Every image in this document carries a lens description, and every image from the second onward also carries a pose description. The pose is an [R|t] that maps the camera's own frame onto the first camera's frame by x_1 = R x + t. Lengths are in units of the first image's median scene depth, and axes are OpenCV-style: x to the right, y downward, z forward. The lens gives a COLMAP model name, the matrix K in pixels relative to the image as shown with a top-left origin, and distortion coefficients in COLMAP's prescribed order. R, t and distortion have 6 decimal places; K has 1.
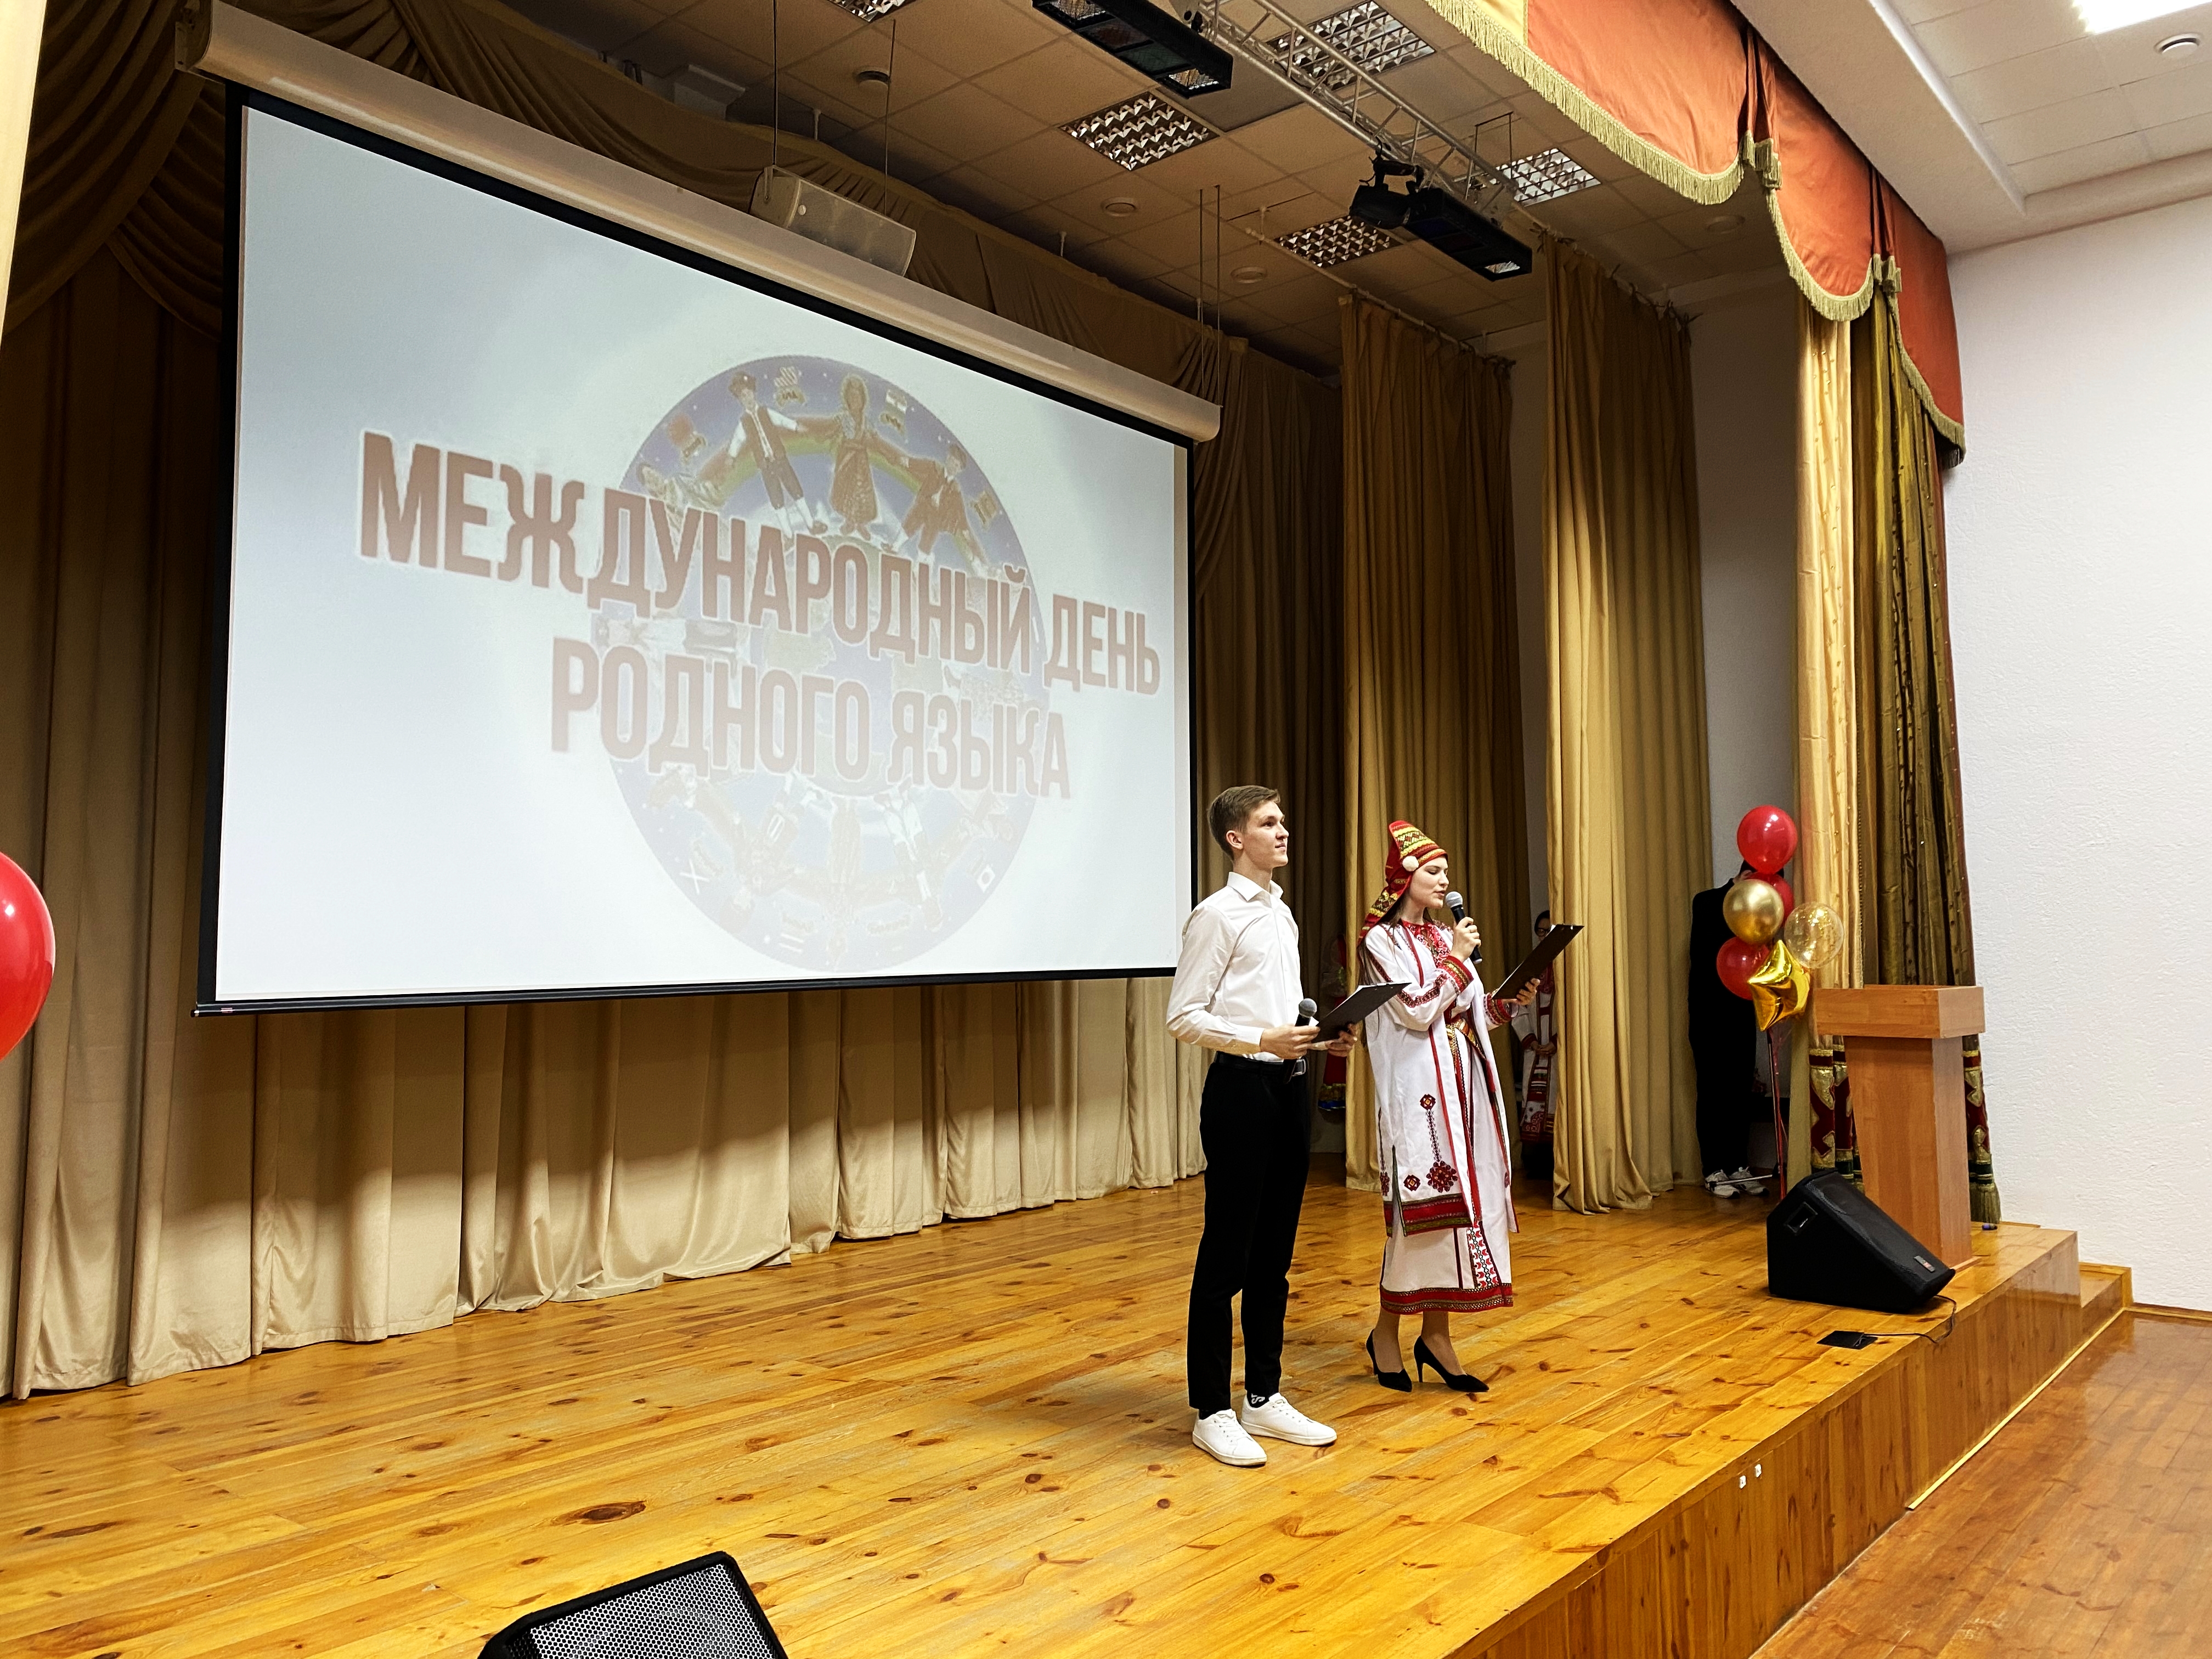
lens RADIAL K [[1689.9, 0, 1086.9], [0, 1689.9, 826.3], [0, 0, 1]] dist [0.024700, -0.021879]
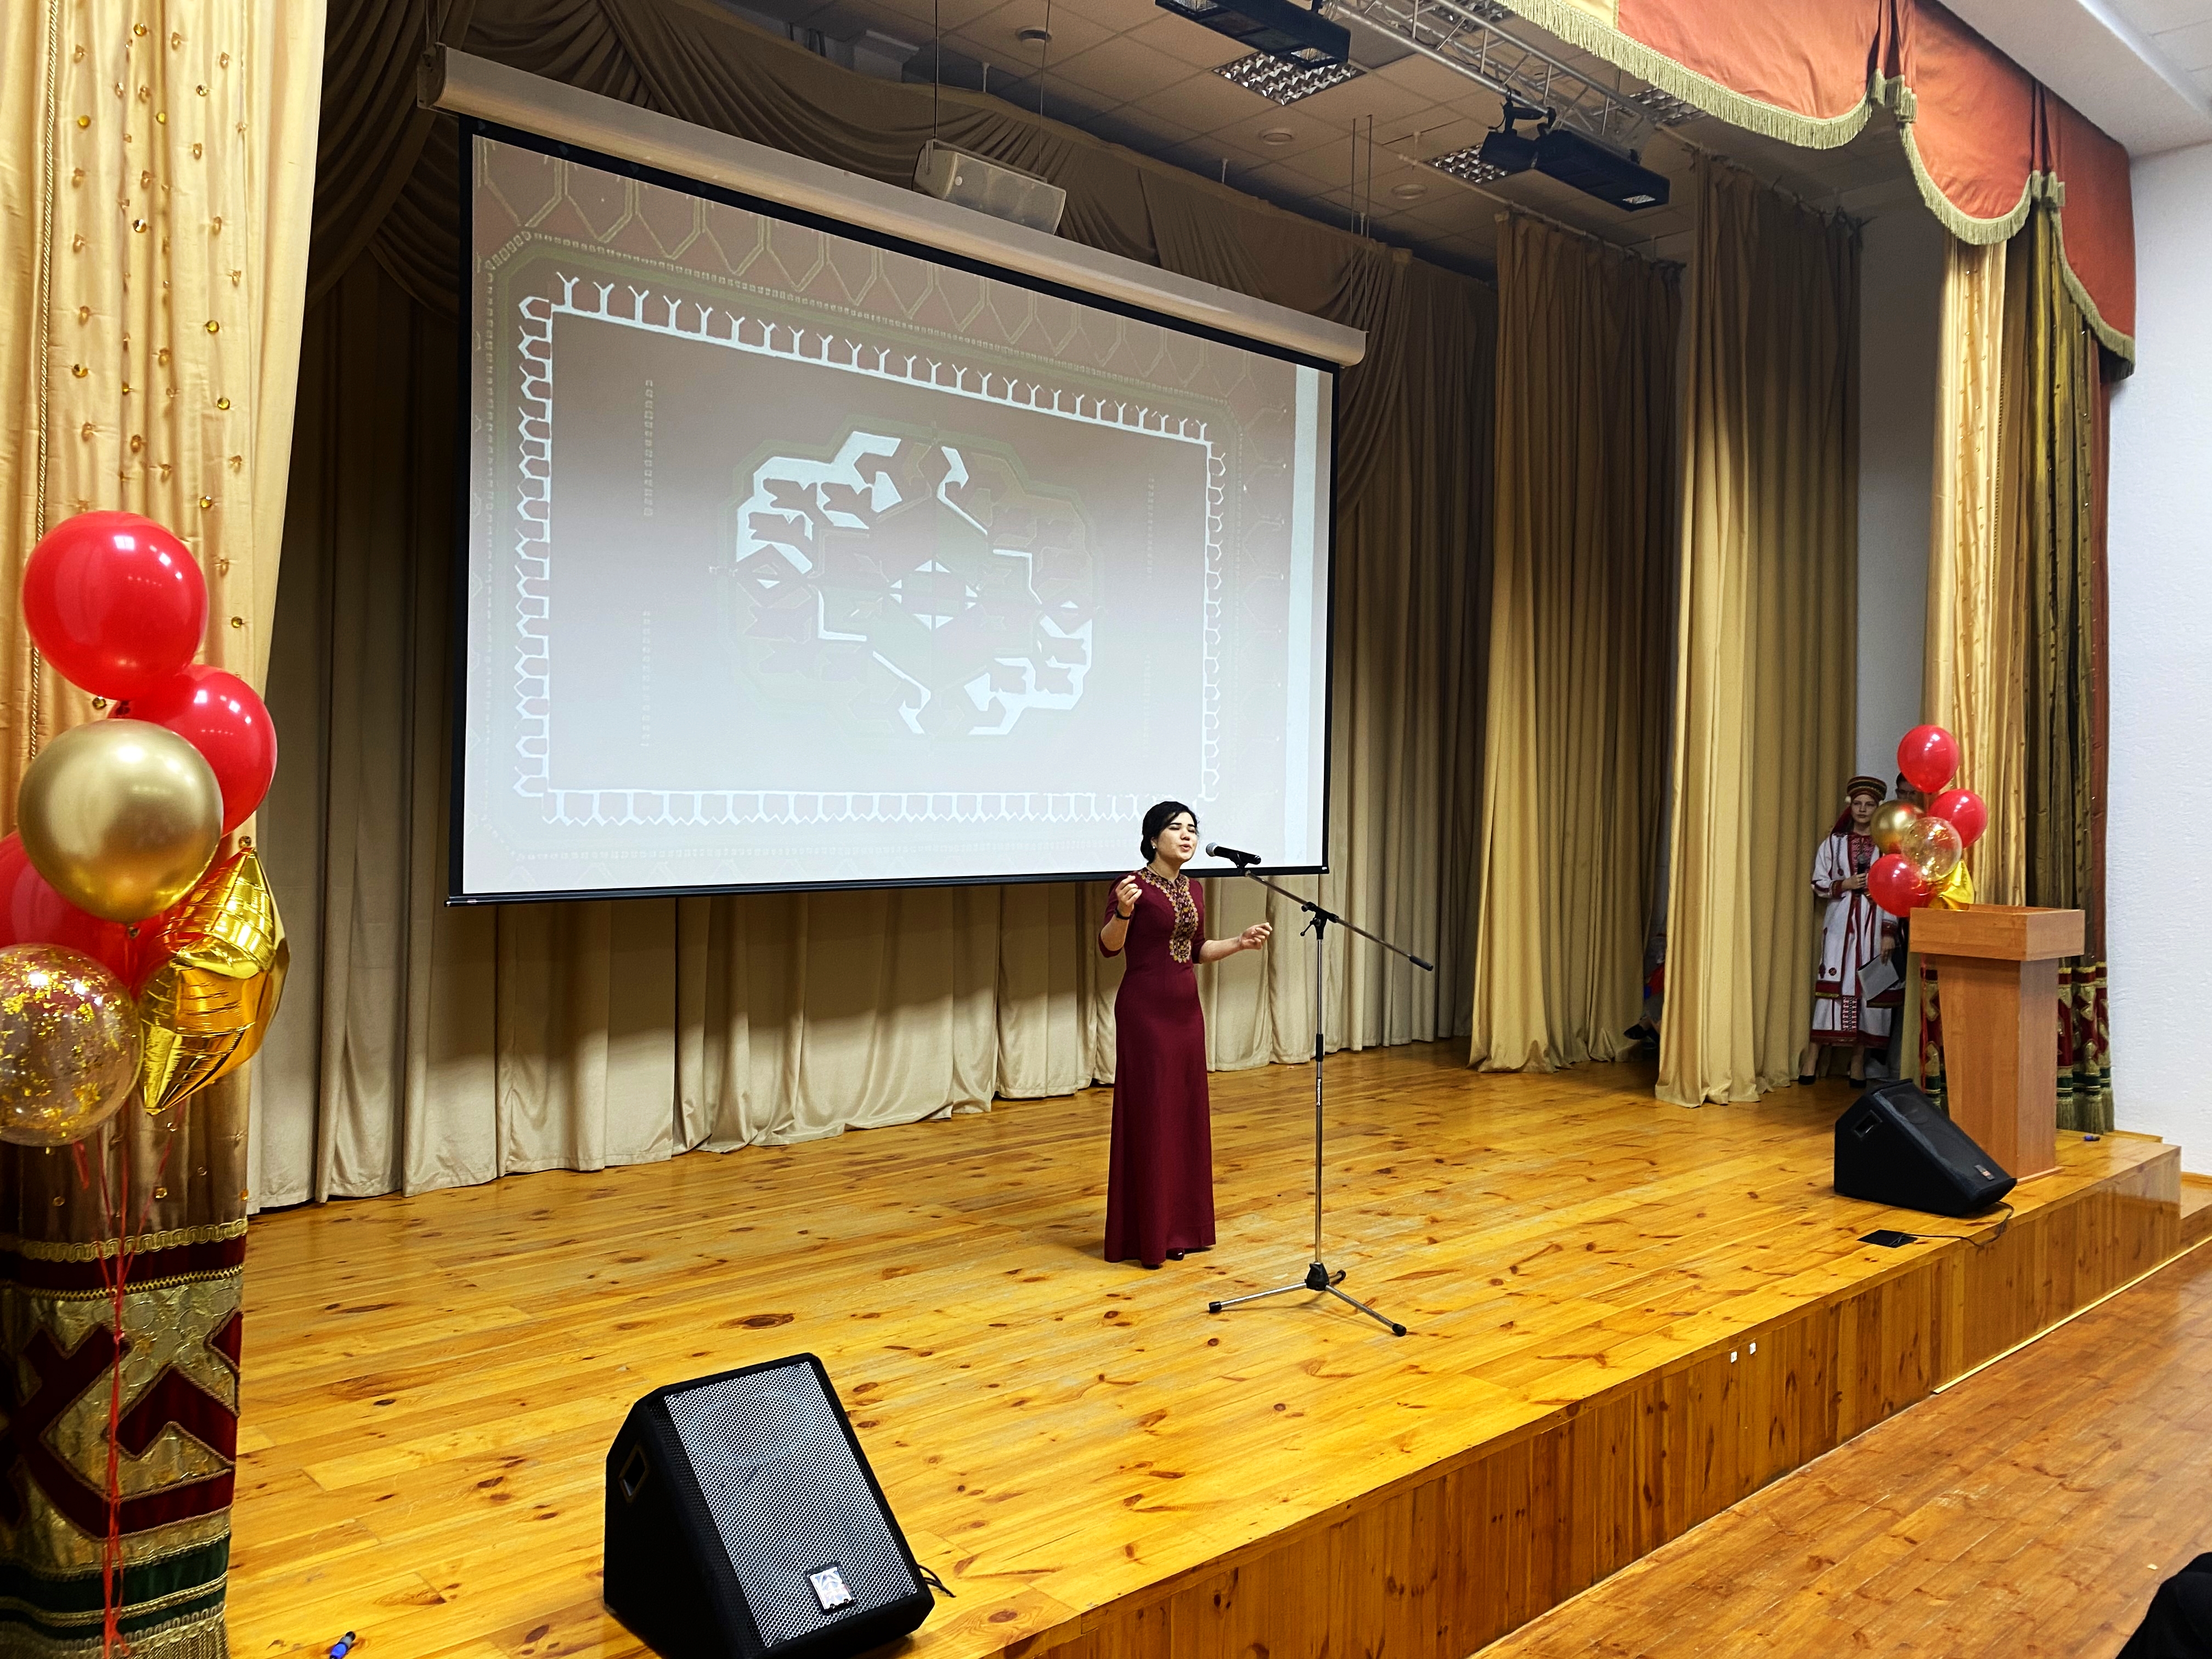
lens RADIAL K [[1689.9, 0, 1090.4], [0, 1689.9, 812.4], [0, 0, 1]] dist [0.024700, -0.021879]
pose [[0.991233, 0.023153, -0.130082, 0.069004], [-0.012804, 0.996726, 0.079837, -0.044091], [0.131505, -0.077471, 0.988284, -0.106517]]
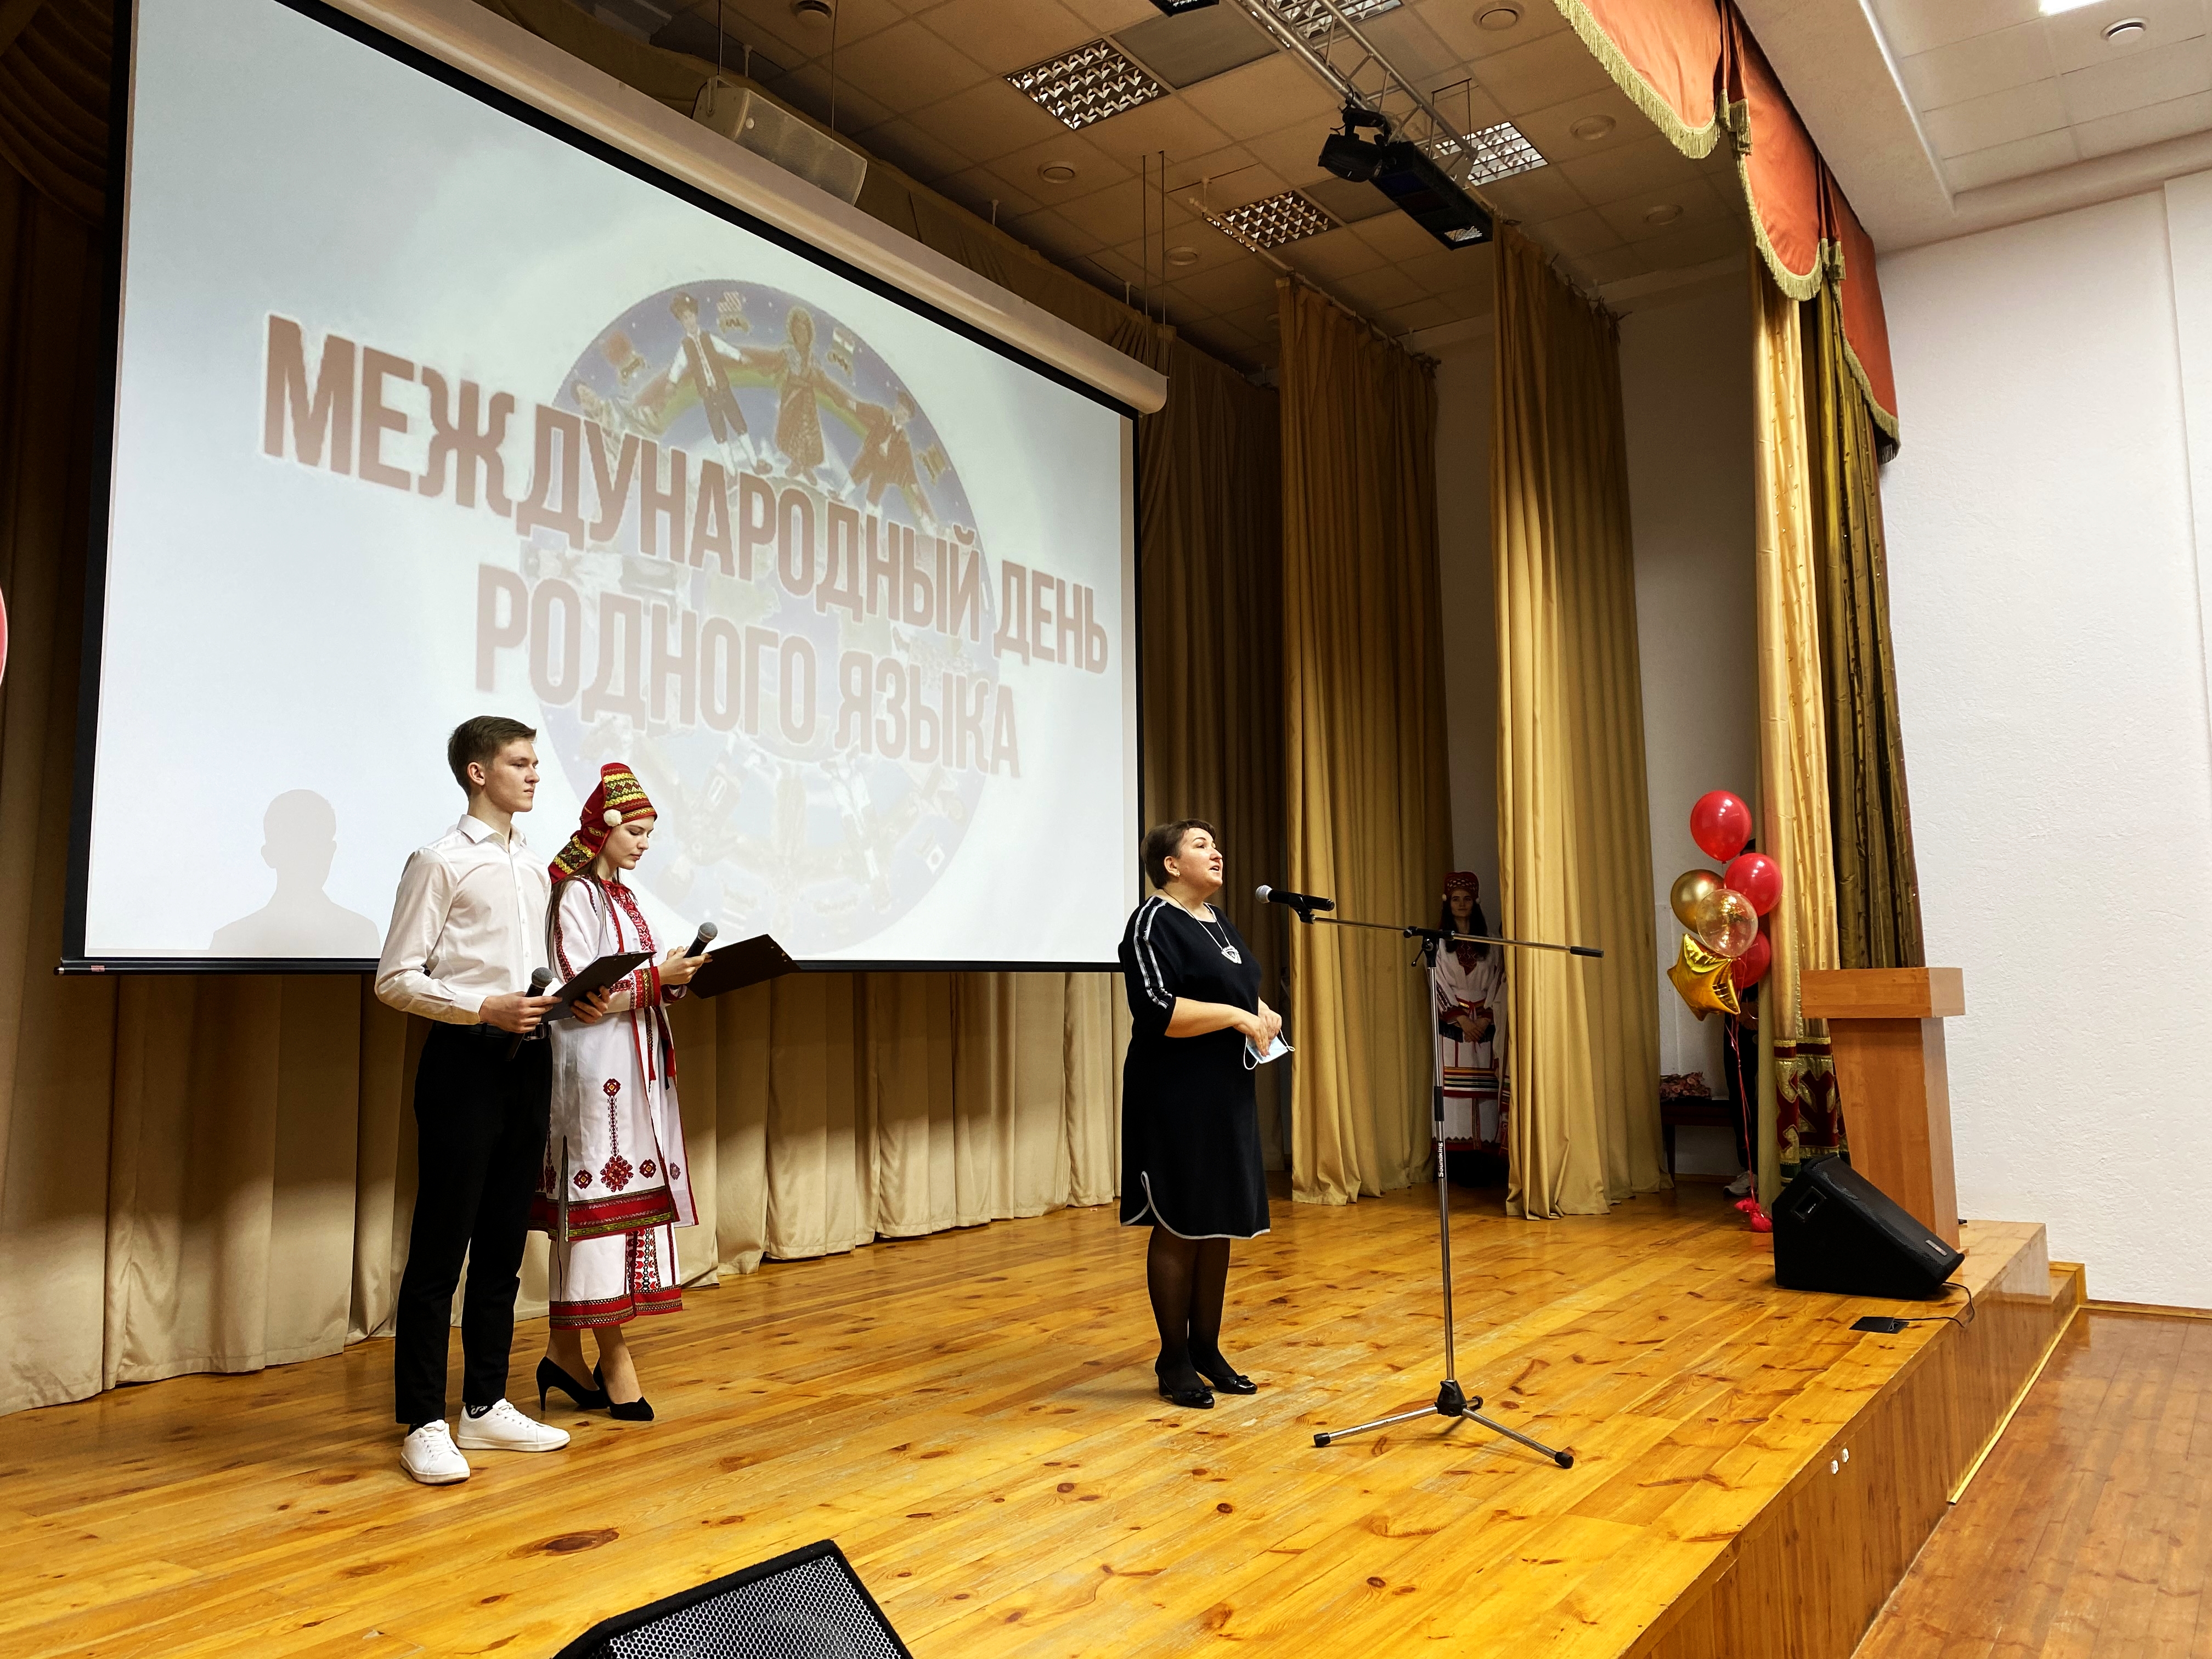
lens RADIAL K [[1689.9, 0, 1090.5], [0, 1689.9, 814.1], [0, 0, 1]] dist [0.024700, -0.021879]
pose [[0.995744, 0.001507, 0.092150, -0.067863], [0.002391, 0.999108, -0.042172, 0.051396], [-0.092131, 0.042213, 0.994852, 0.079879]]
